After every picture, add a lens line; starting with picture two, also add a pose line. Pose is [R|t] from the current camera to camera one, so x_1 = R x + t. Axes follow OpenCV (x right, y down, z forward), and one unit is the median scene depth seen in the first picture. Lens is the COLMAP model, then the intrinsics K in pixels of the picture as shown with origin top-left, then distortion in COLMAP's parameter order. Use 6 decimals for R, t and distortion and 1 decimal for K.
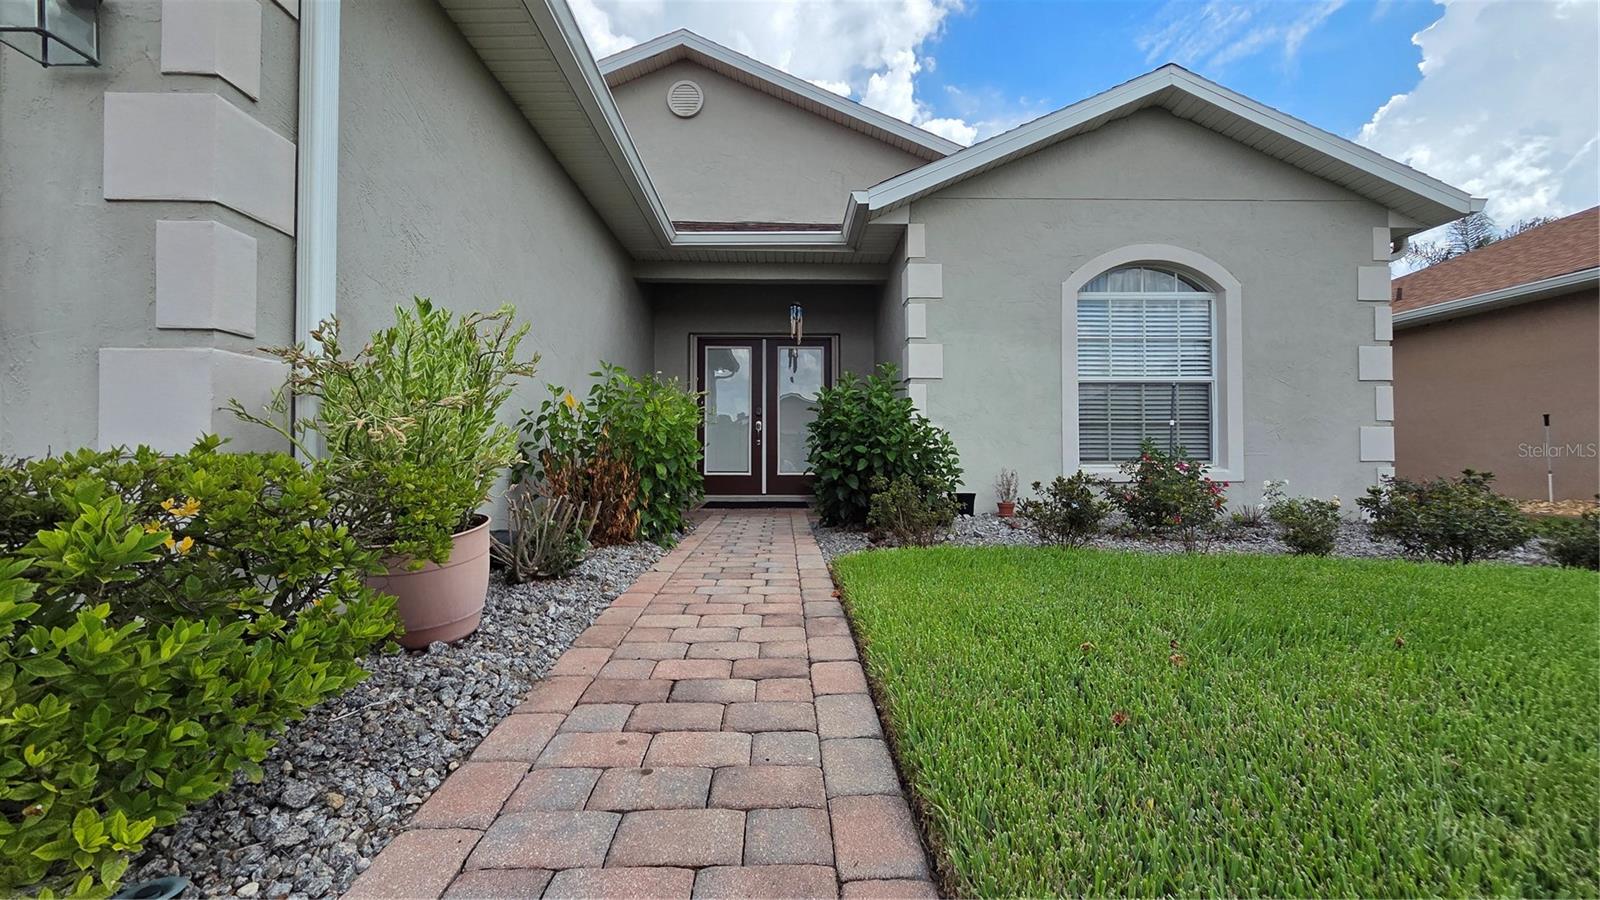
lens RADIAL K [[657.6, 0, 803.7], [0, 657.6, 447.6], [0, 0, 1]] dist [0.004656, 0.000272]
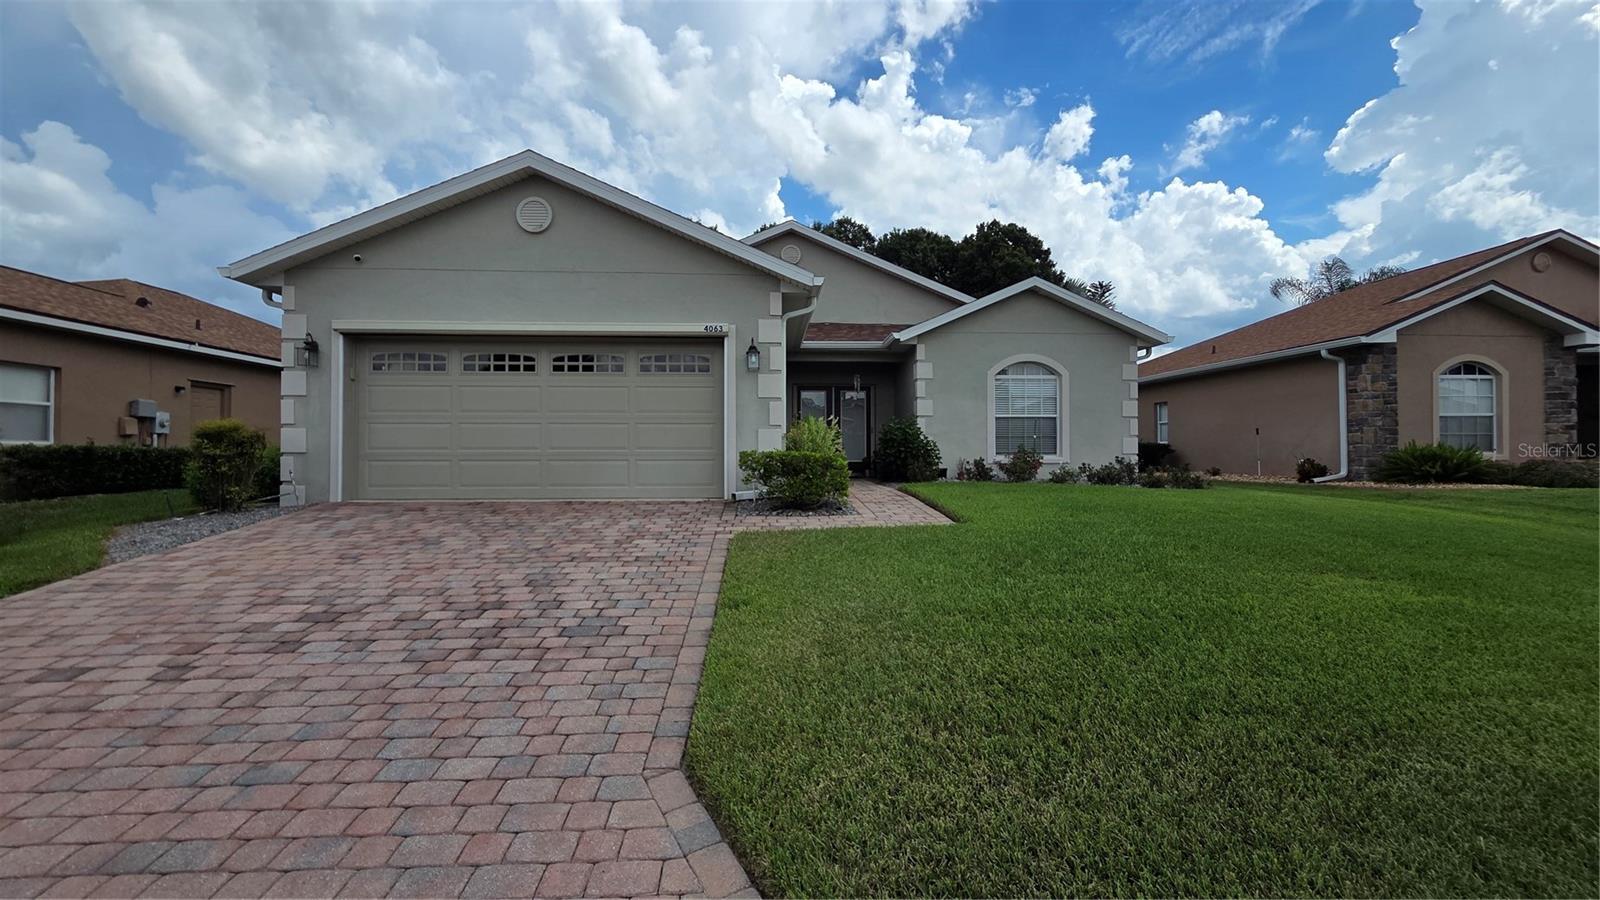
lens RADIAL K [[657.6, 0, 795.3], [0, 657.6, 452.1], [0, 0, 1]] dist [0.004656, 0.000272]
pose [[0.999850, -0.001259, 0.017253, -0.267500], [0.001005, 0.999891, 0.014724, -0.017162], [-0.017269, -0.014705, 0.999743, -1.113846]]
